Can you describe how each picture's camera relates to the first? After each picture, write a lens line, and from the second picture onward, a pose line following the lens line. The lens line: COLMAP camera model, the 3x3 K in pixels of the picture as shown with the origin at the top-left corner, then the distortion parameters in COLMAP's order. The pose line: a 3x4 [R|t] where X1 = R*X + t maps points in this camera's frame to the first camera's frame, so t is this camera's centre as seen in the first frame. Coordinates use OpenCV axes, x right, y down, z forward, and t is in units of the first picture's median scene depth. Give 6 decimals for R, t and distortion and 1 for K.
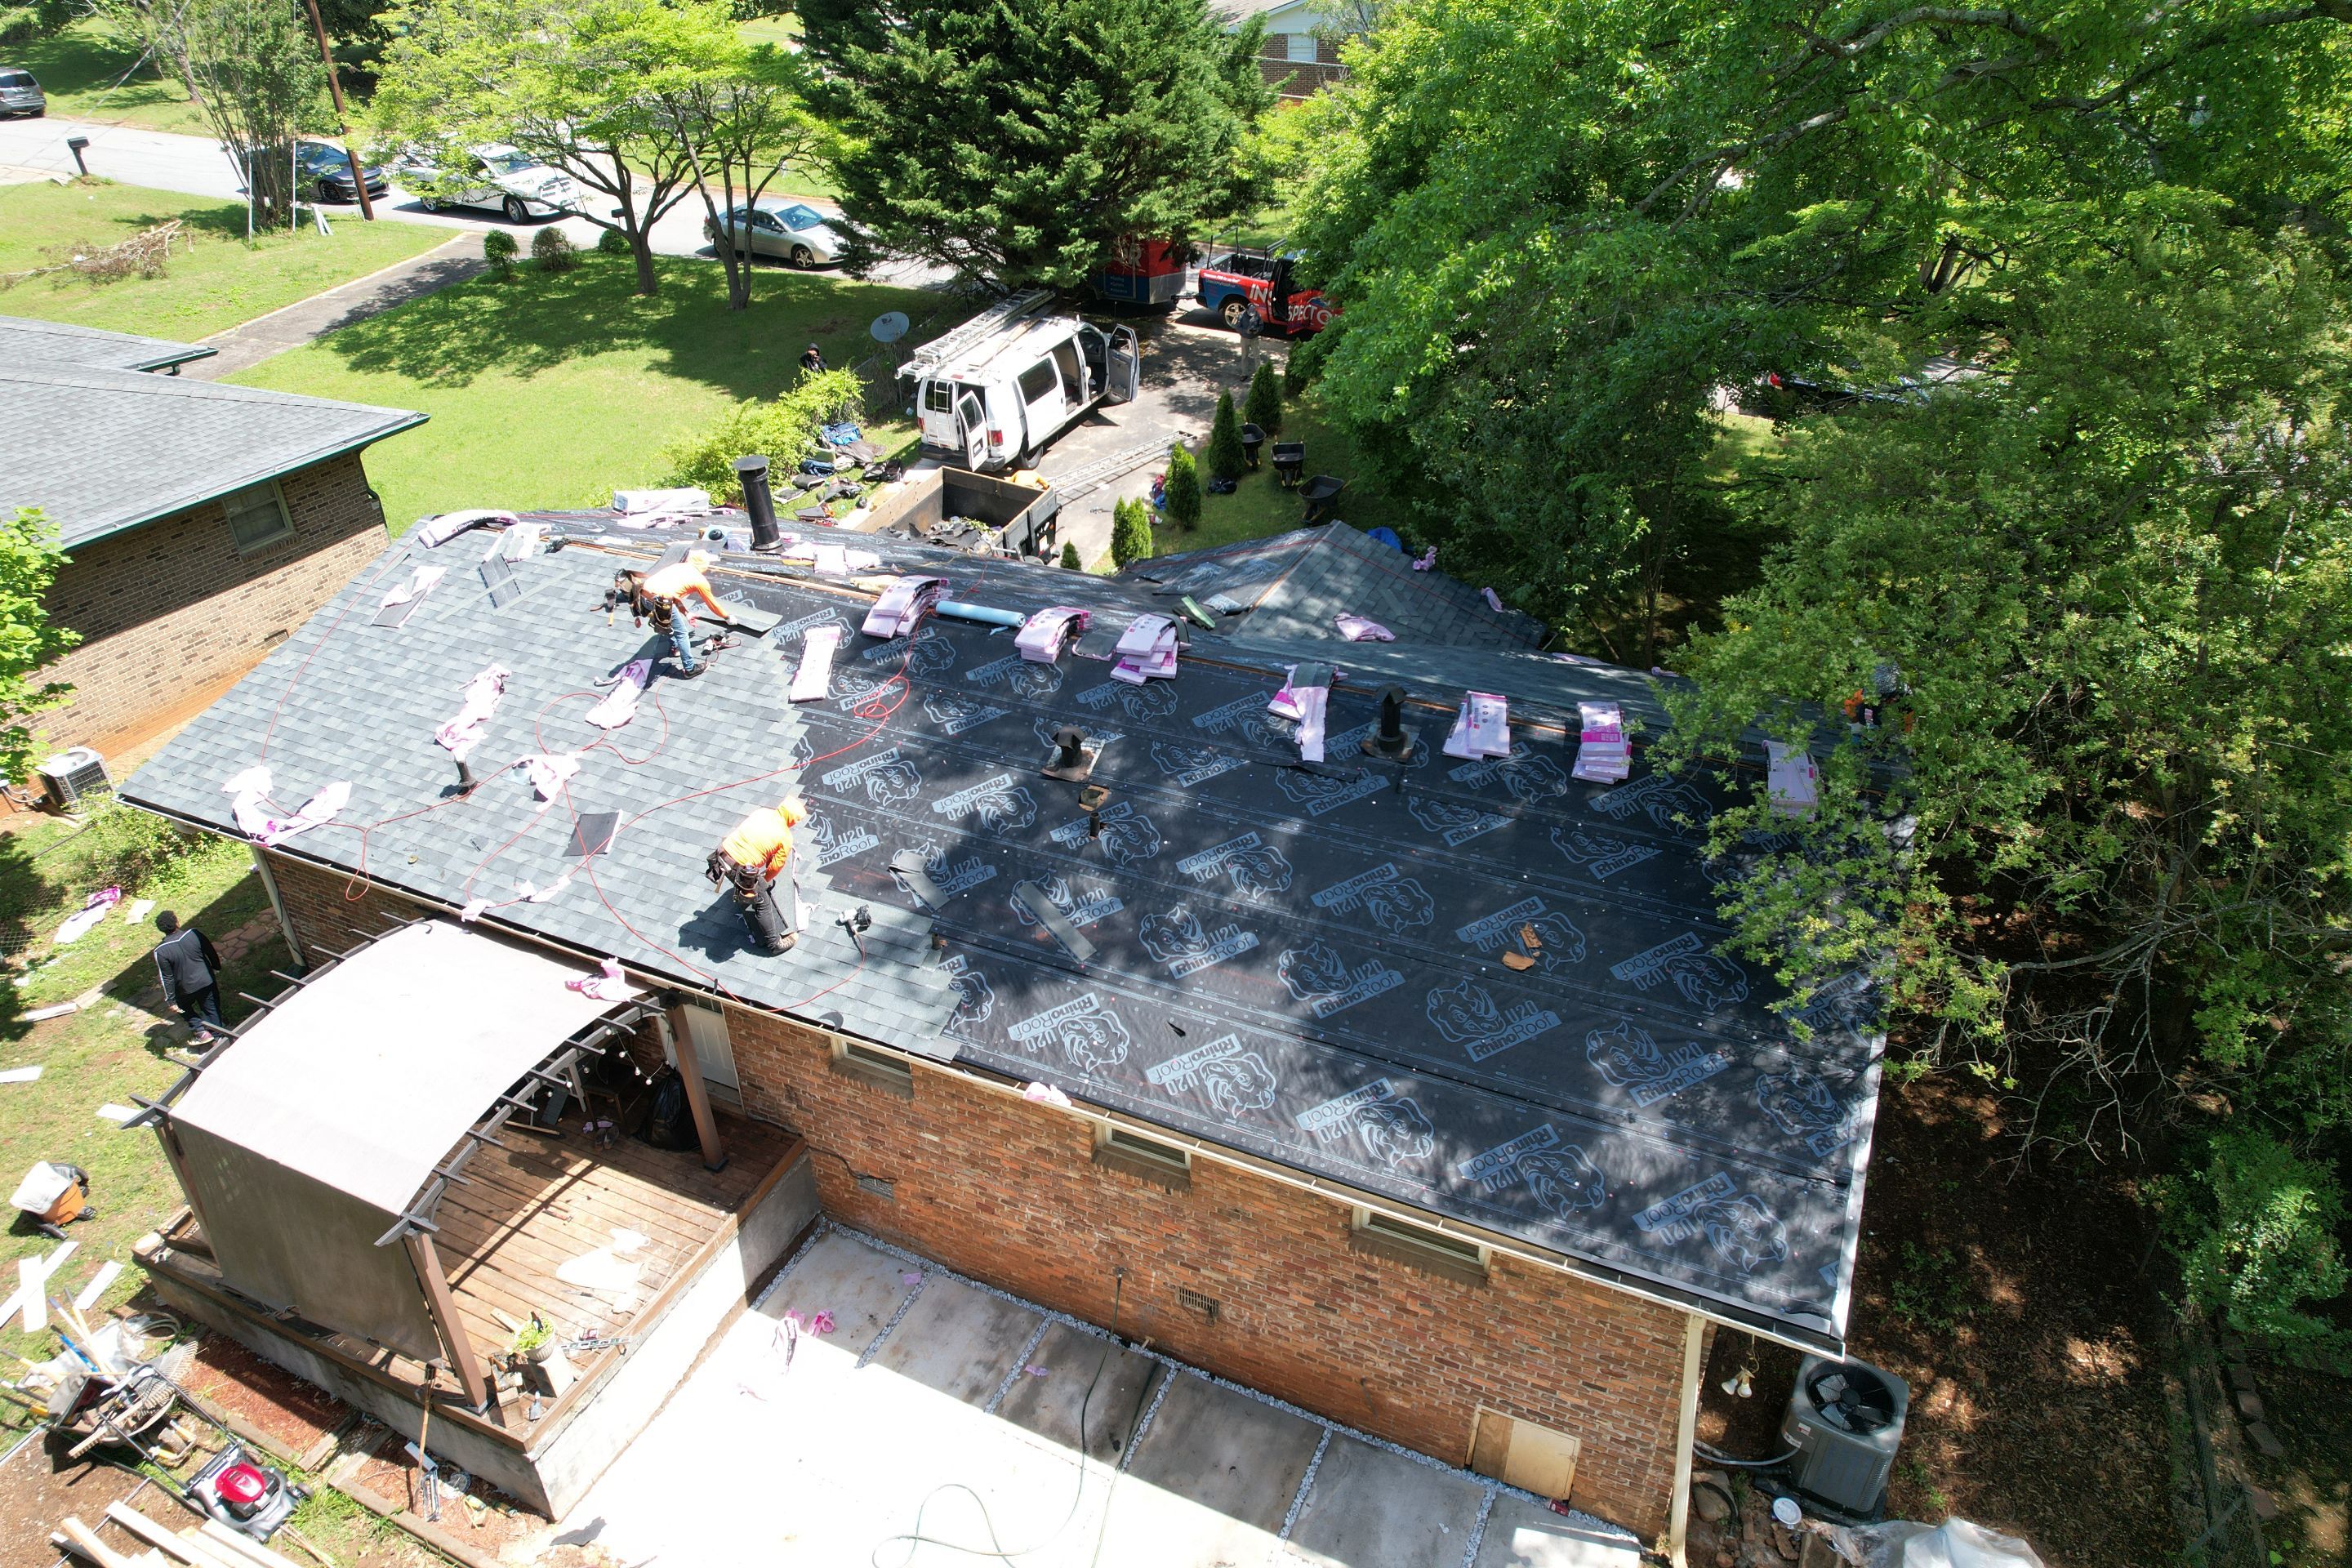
lens RADIAL K [[1479.8, 0, 1176.0], [0, 1479.8, 784.0], [0, 0, 1]] dist [-0.014991, 0.001041]
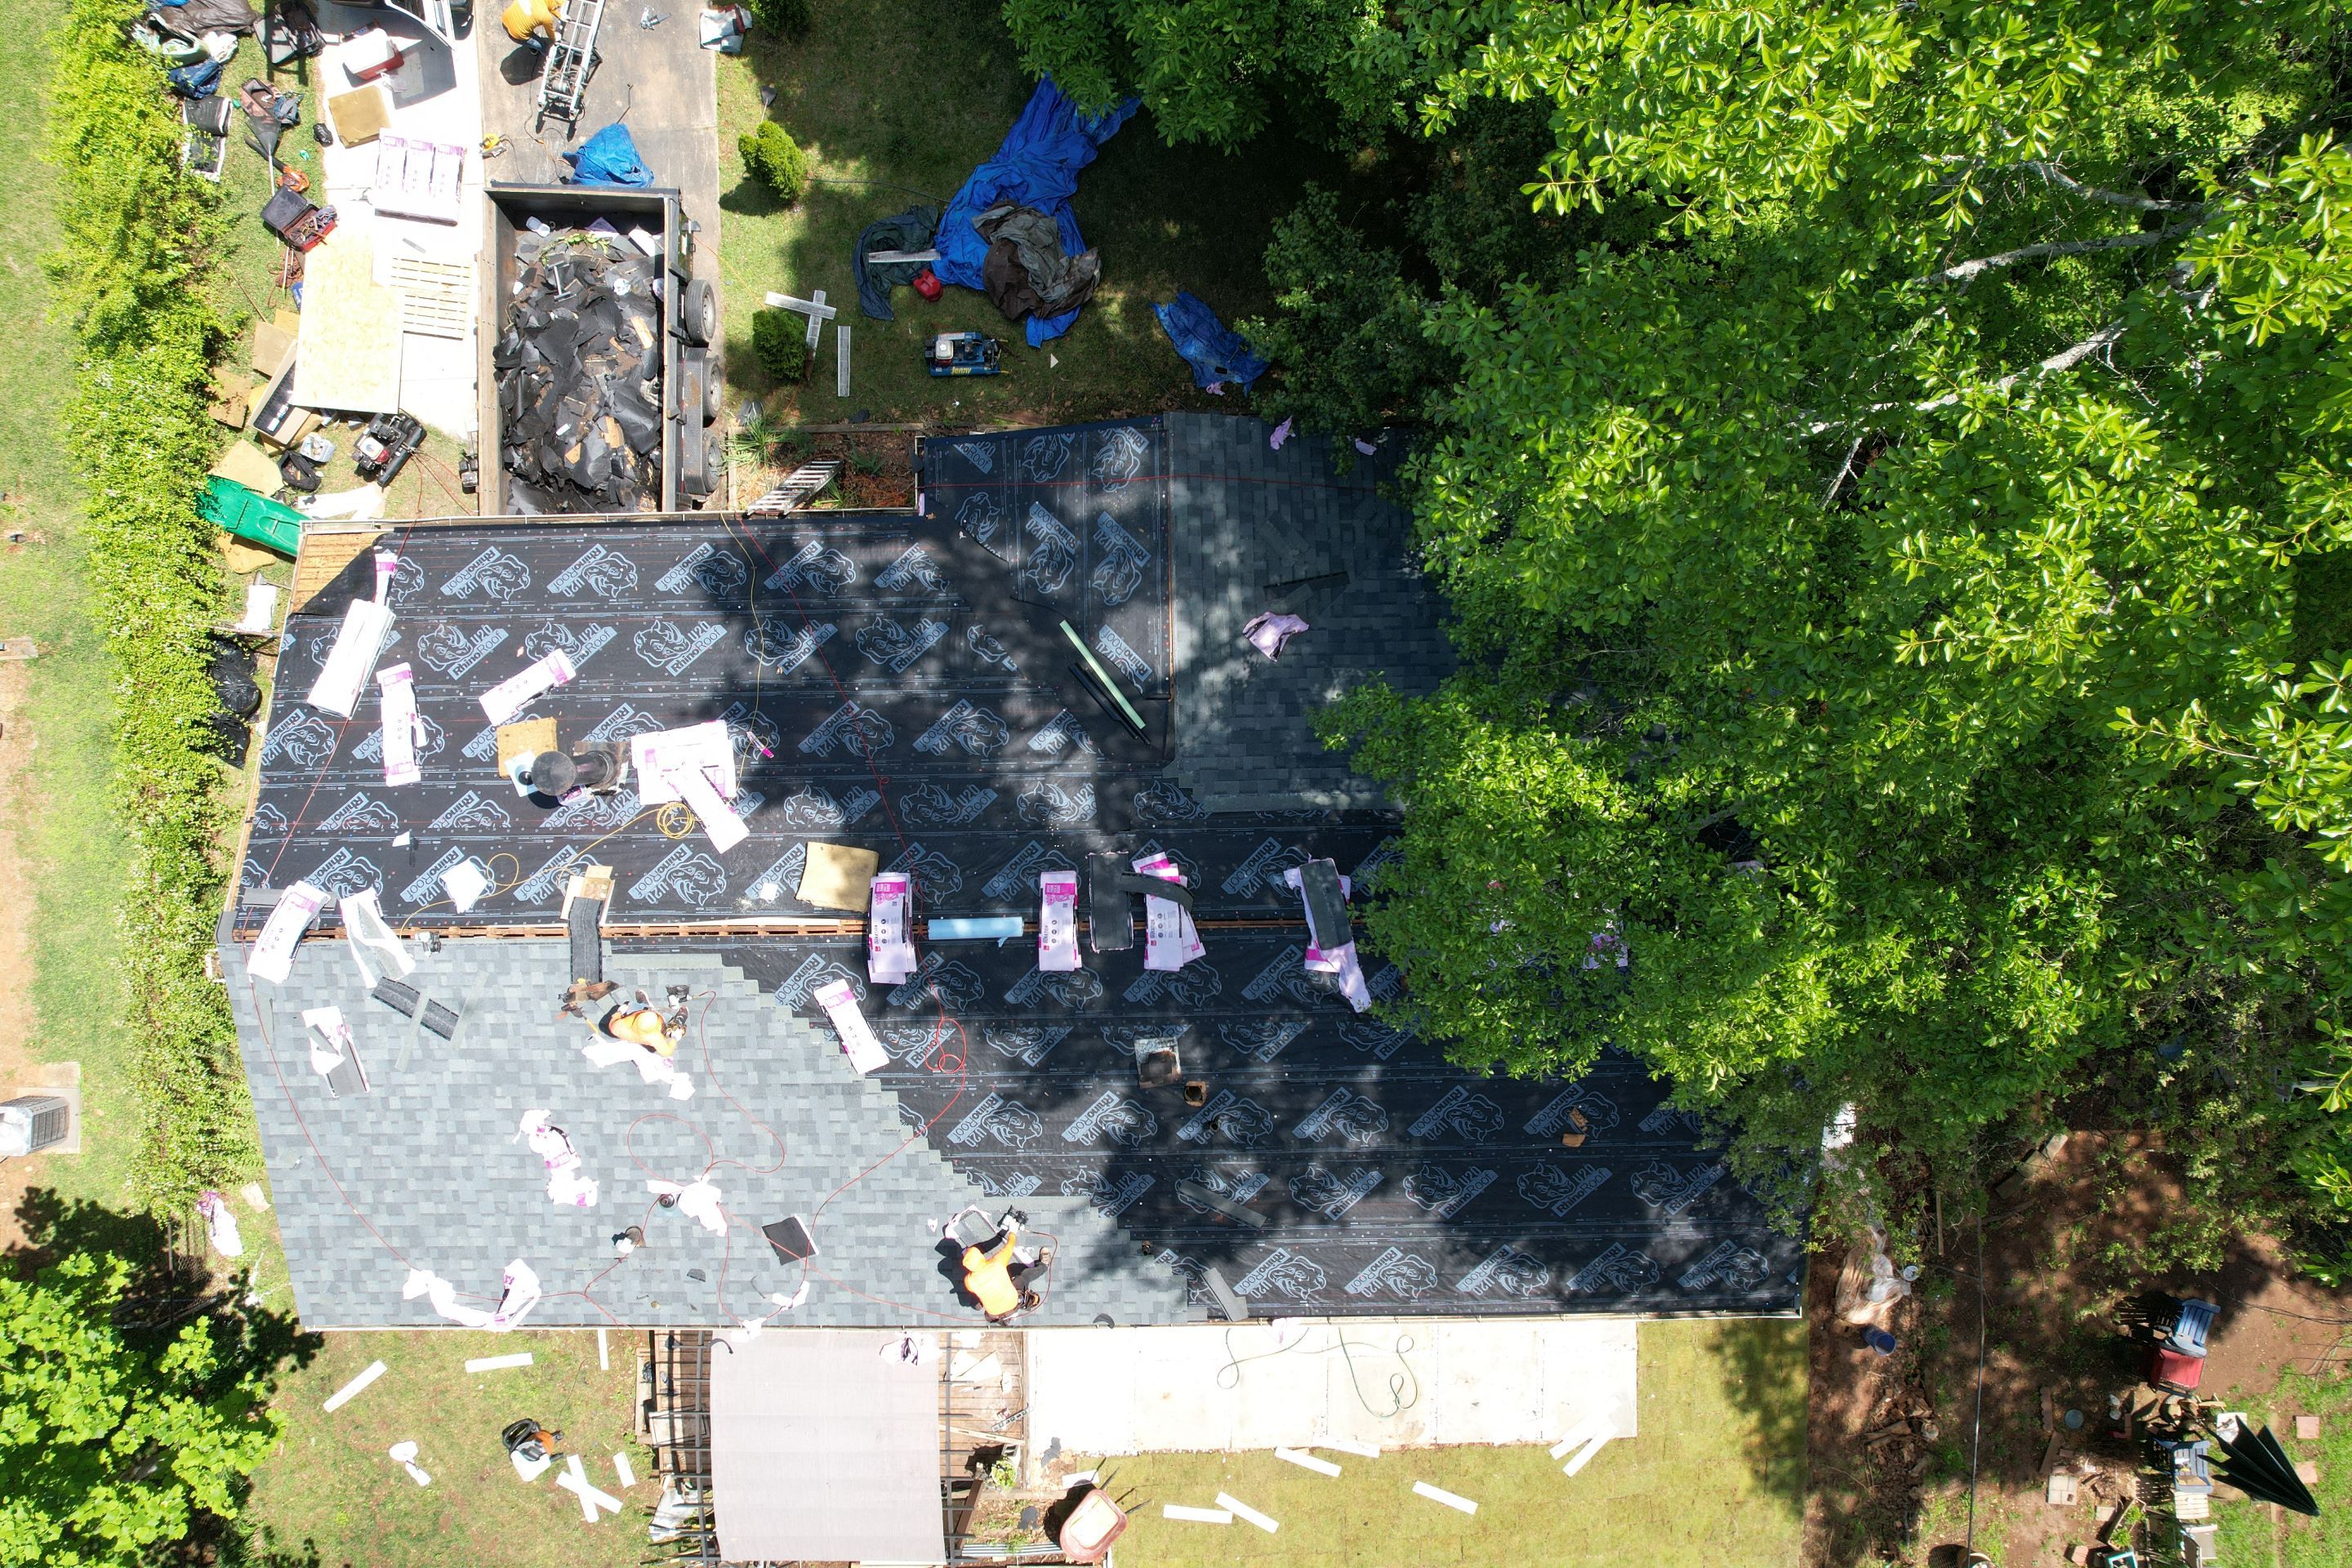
lens RADIAL K [[1479.8, 0, 1176.0], [0, 1479.8, 784.0], [0, 0, 1]] dist [-0.014991, 0.001041]
pose [[0.905796, -0.423712, -0.000943, 0.033886], [0.226533, 0.482391, 0.846157, -1.092495], [-0.358072, -0.766660, 0.532933, 0.569594]]
